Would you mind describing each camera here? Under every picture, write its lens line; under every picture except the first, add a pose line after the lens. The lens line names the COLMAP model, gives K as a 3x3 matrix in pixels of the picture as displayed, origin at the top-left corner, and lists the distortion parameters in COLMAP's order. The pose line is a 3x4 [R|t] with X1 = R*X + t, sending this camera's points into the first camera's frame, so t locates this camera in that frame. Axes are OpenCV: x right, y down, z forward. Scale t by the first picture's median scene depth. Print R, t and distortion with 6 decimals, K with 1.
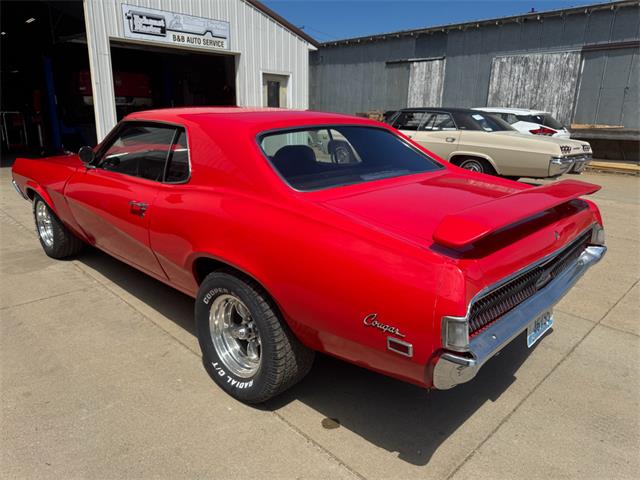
lens RADIAL K [[455.4, 0, 320.0], [0, 455.4, 240.0], [0, 0, 1]] dist [0.006761, -0.007727]
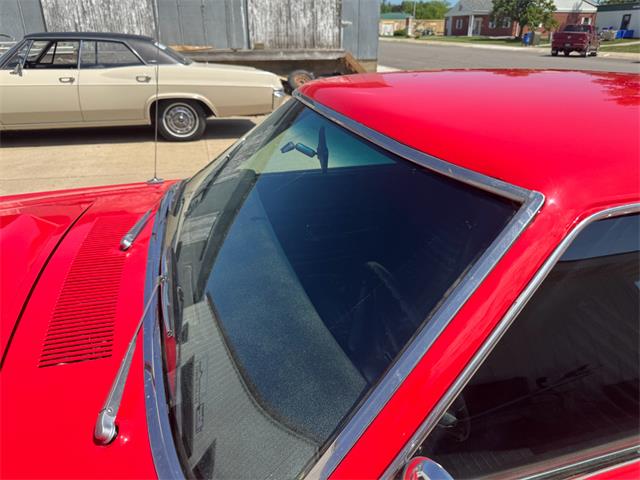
lens RADIAL K [[456.0, 0, 320.0], [0, 456.0, 240.0], [0, 0, 1]] dist [-0.006993, -0.002685]
pose [[0.509297, -0.369958, 0.777012, -0.152923], [0.237298, 0.928250, 0.286428, -0.082856], [-0.827228, 0.038506, 0.560546, 0.250229]]
